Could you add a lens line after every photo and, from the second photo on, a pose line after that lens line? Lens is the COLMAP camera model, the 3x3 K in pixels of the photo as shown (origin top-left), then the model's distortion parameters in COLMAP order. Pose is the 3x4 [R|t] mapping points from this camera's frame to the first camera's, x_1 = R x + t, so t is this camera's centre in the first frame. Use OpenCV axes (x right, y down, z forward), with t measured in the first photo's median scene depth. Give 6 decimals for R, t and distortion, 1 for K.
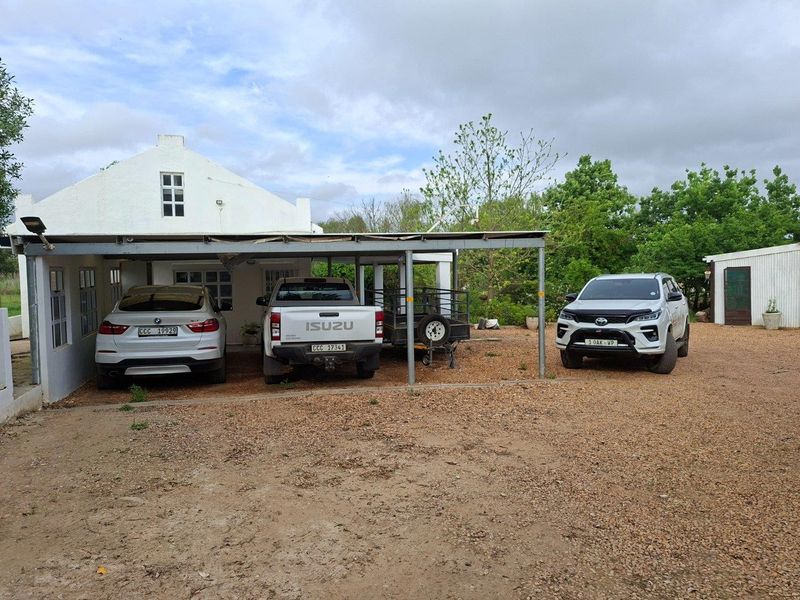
lens RADIAL K [[584.3, 0, 400.0], [0, 584.3, 300.0], [0, 0, 1]] dist [0.001760, -0.000477]
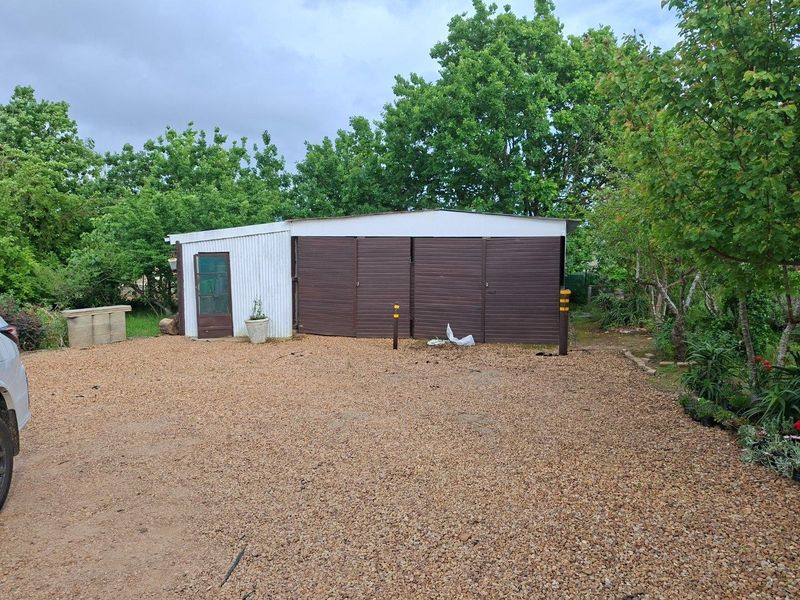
lens RADIAL K [[584.3, 0, 400.0], [0, 584.3, 300.0], [0, 0, 1]] dist [0.001760, -0.000477]
pose [[0.715392, -0.038586, 0.697657, 0.242730], [0.022125, 0.999224, 0.032577, -0.017187], [-0.698372, -0.007869, 0.715691, 0.341481]]
